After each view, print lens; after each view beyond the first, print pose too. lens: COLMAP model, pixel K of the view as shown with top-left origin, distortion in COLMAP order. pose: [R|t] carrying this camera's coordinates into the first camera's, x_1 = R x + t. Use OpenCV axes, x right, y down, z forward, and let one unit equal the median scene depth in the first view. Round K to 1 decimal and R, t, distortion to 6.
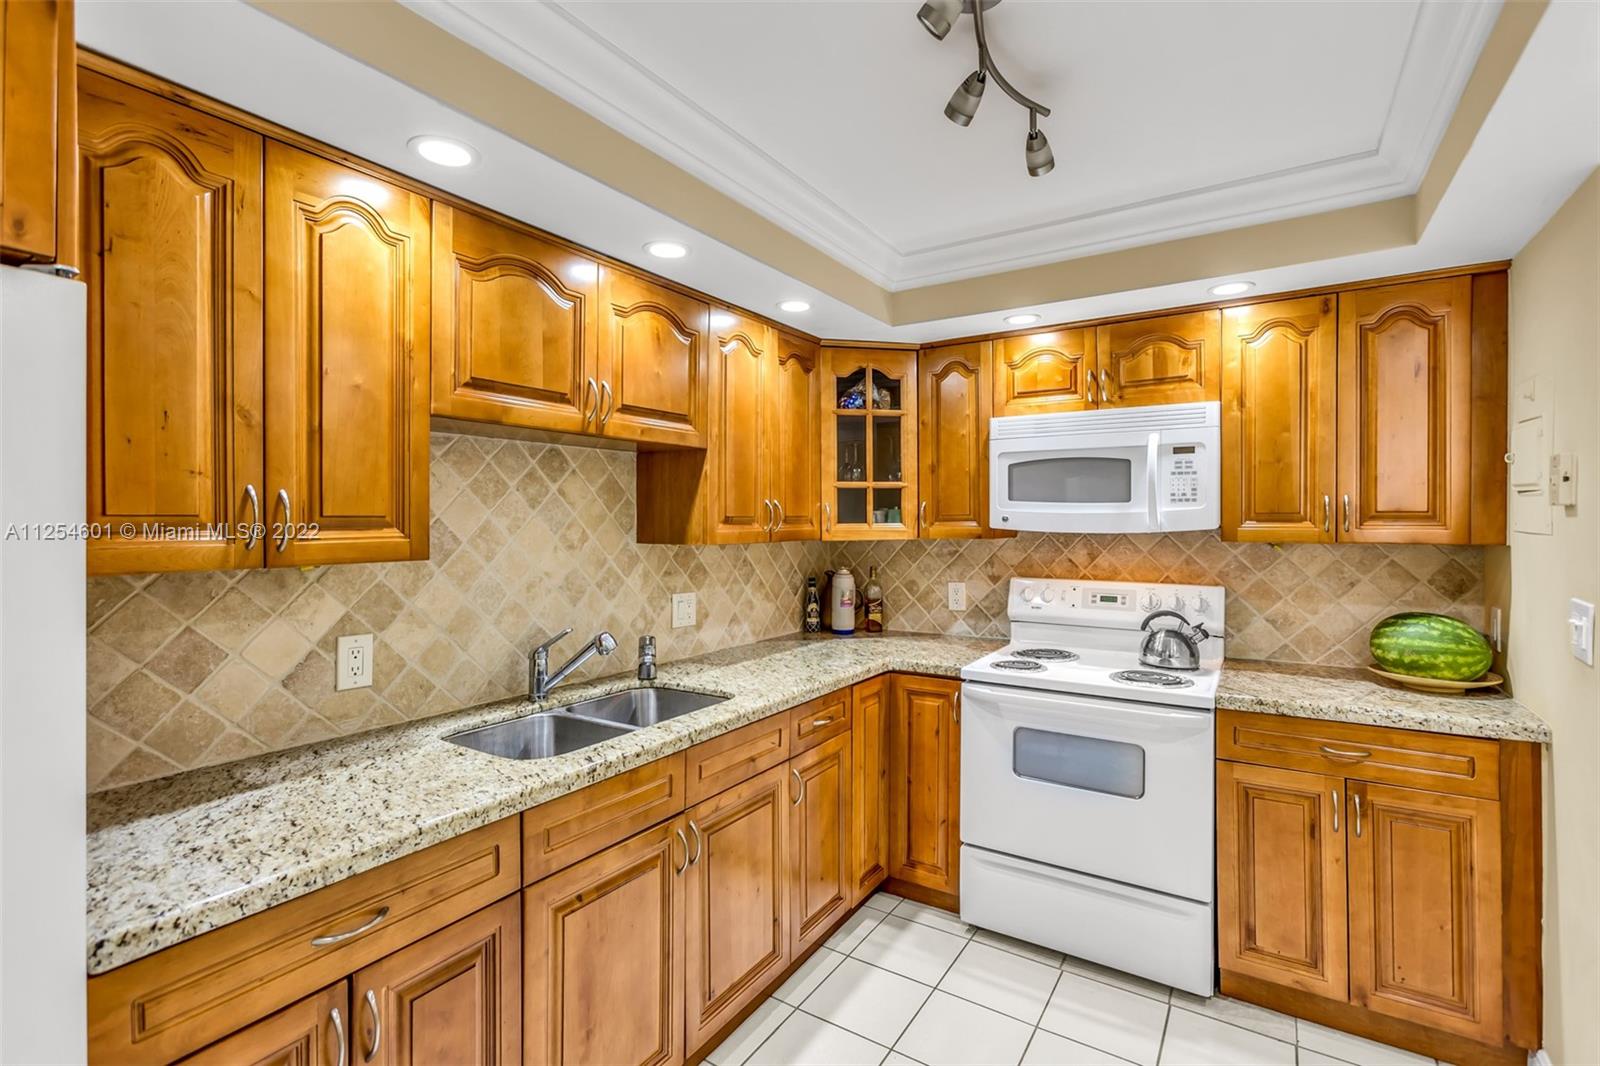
lens RADIAL K [[736.3, 0, 798.1], [0, 736.3, 523.1], [0, 0, 1]] dist [-0.032414, 0.024163]
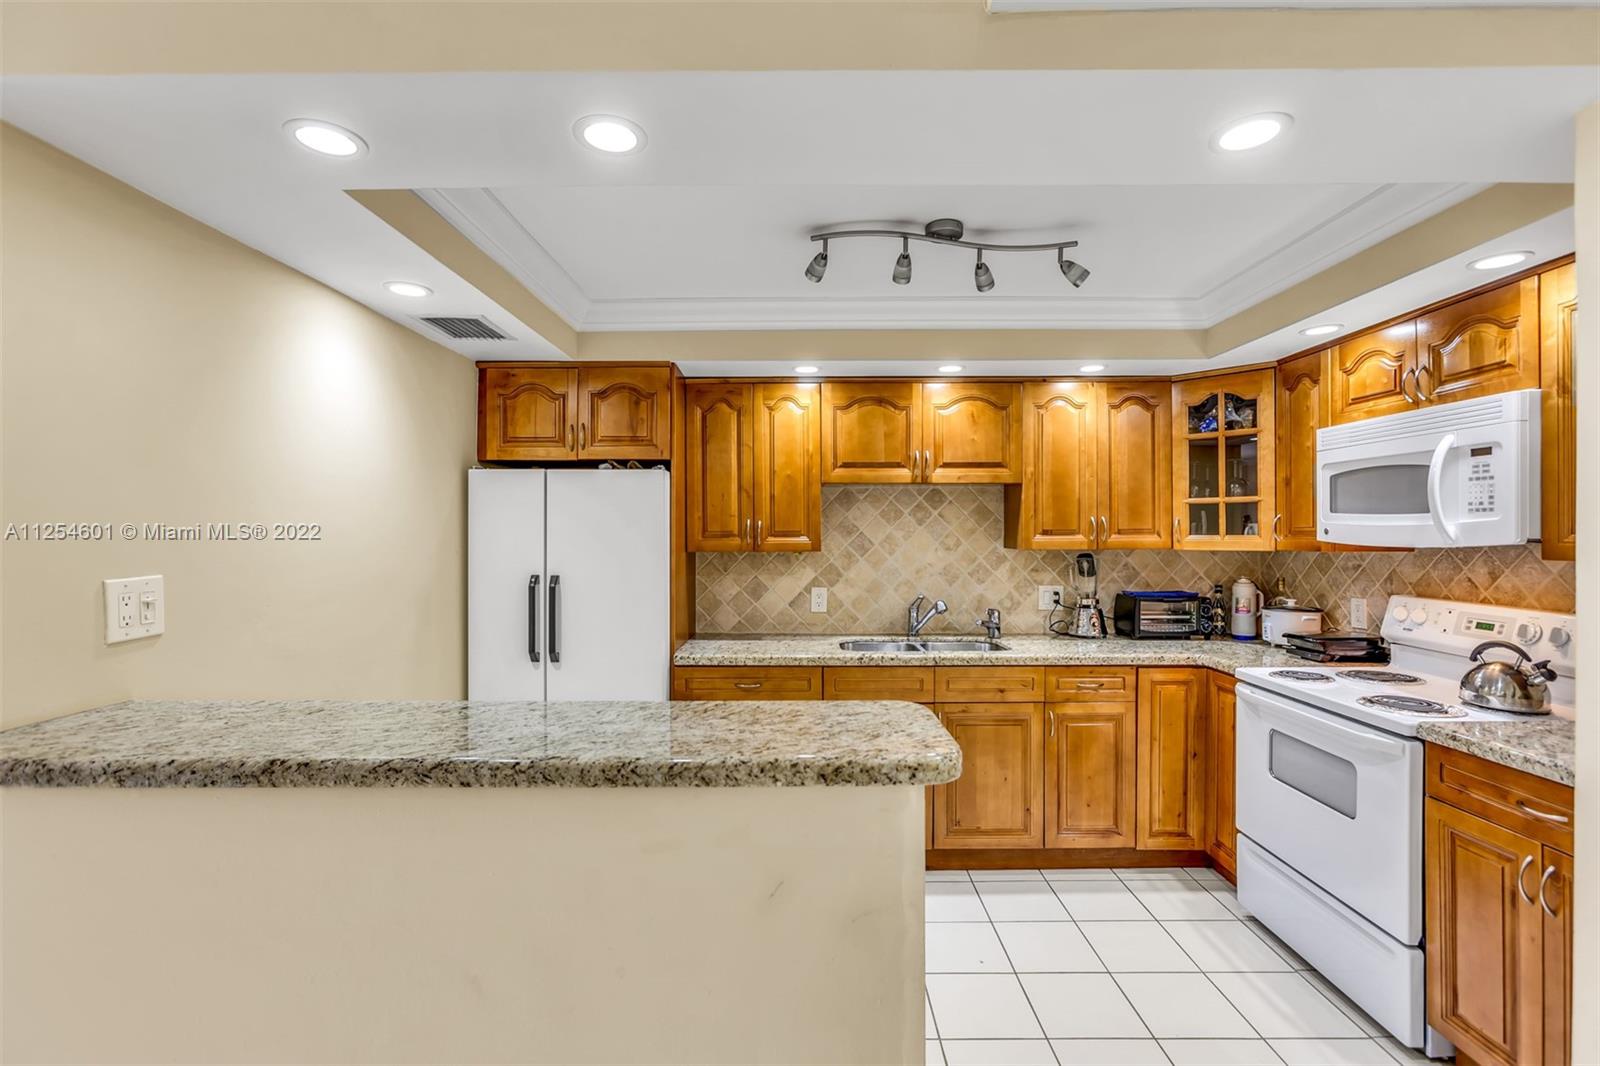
lens RADIAL K [[723.8, 0, 800.0], [0, 723.8, 533.0], [0, 0, 1]] dist [-0.016032, 0.008124]
pose [[0.541644, 0.002368, -0.840604, 0.817778], [-0.001229, 0.999997, 0.002026, -0.005126], [0.840607, -0.000064, 0.541646, -0.131552]]
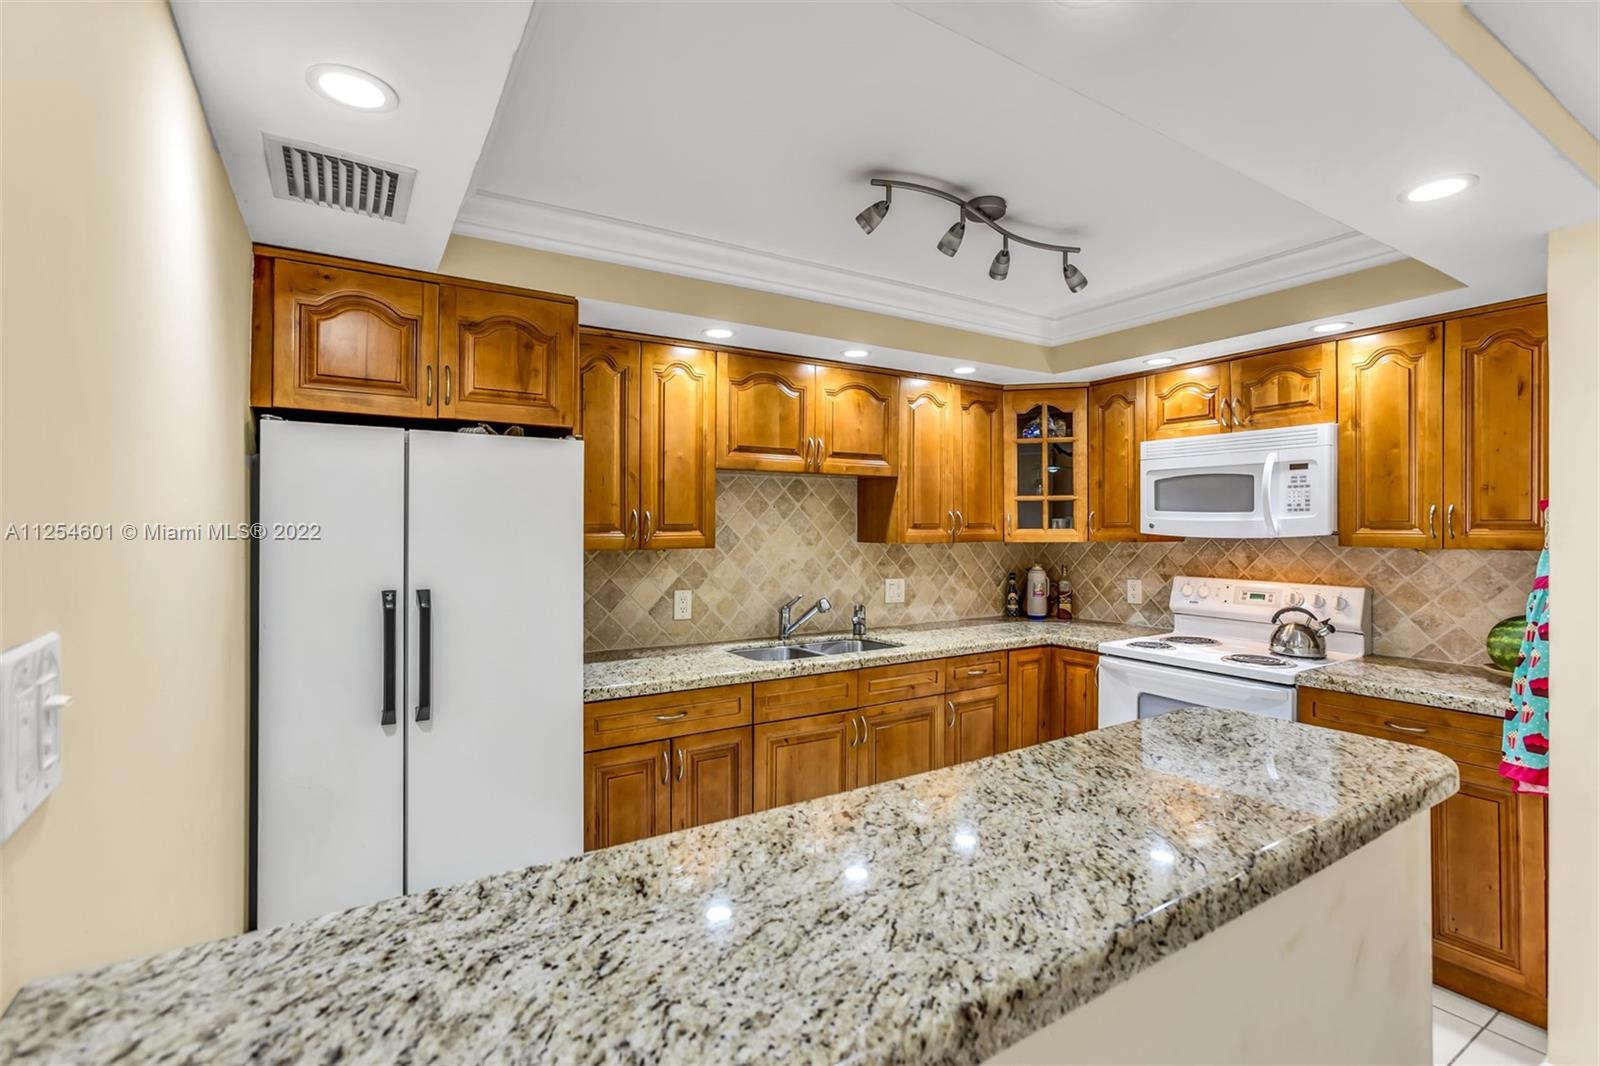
lens RADIAL K [[736.3, 0, 798.1], [0, 736.3, 523.1], [0, 0, 1]] dist [-0.032414, 0.024163]
pose [[0.906725, 0.000918, -0.421721, 0.301939], [-0.003108, 0.999985, -0.004504, -0.003021], [0.421711, 0.005395, 0.906714, -0.382351]]
